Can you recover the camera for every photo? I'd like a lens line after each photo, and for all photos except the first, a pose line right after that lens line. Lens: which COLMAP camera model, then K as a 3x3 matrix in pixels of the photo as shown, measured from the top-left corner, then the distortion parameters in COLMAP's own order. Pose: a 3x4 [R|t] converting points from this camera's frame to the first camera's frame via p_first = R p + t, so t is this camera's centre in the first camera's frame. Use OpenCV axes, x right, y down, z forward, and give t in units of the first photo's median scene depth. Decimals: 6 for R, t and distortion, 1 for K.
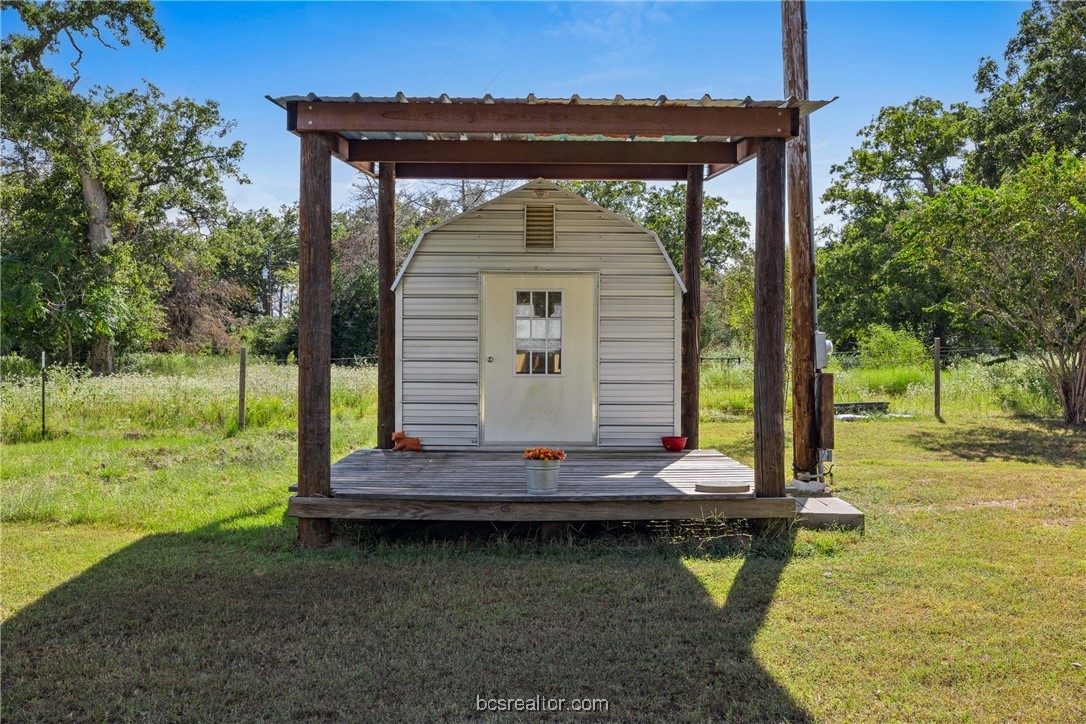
lens RADIAL K [[1042.1, 0, 545.7], [0, 1042.1, 363.0], [0, 0, 1]] dist [0.005627, 0.023138]
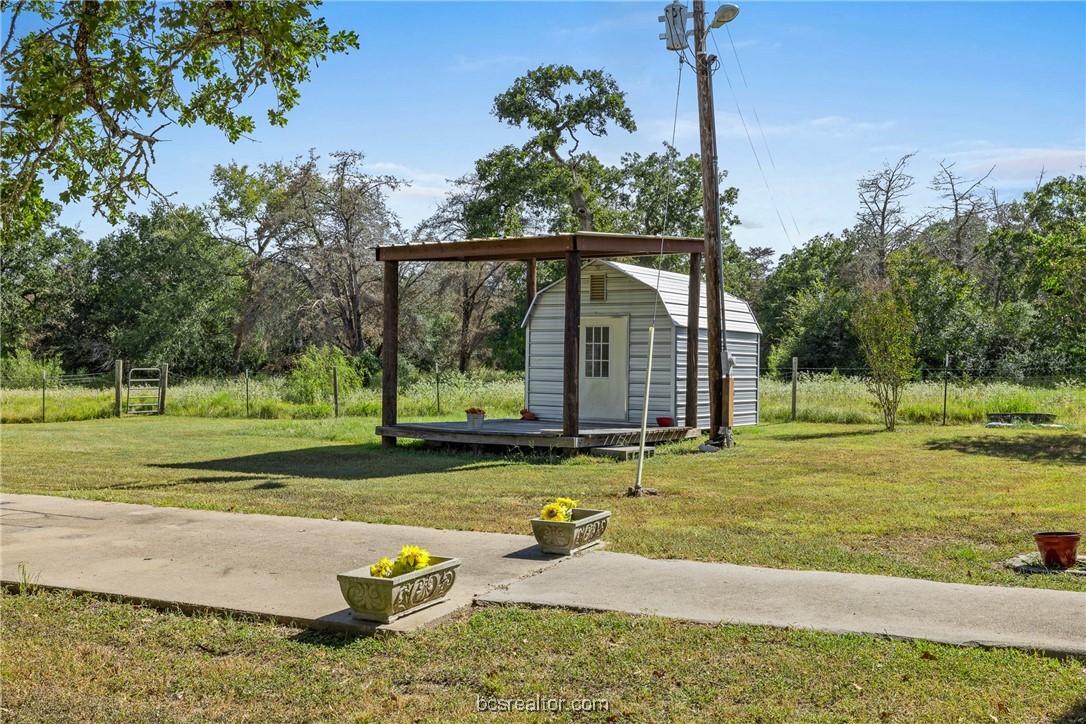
lens RADIAL K [[1042.1, 0, 545.7], [0, 1042.1, 363.0], [0, 0, 1]] dist [0.005627, 0.023138]
pose [[0.836985, 0.008781, -0.547155, 0.257742], [-0.018769, 0.999744, -0.012666, 0.003492], [0.546904, 0.020871, 0.836935, -0.133013]]
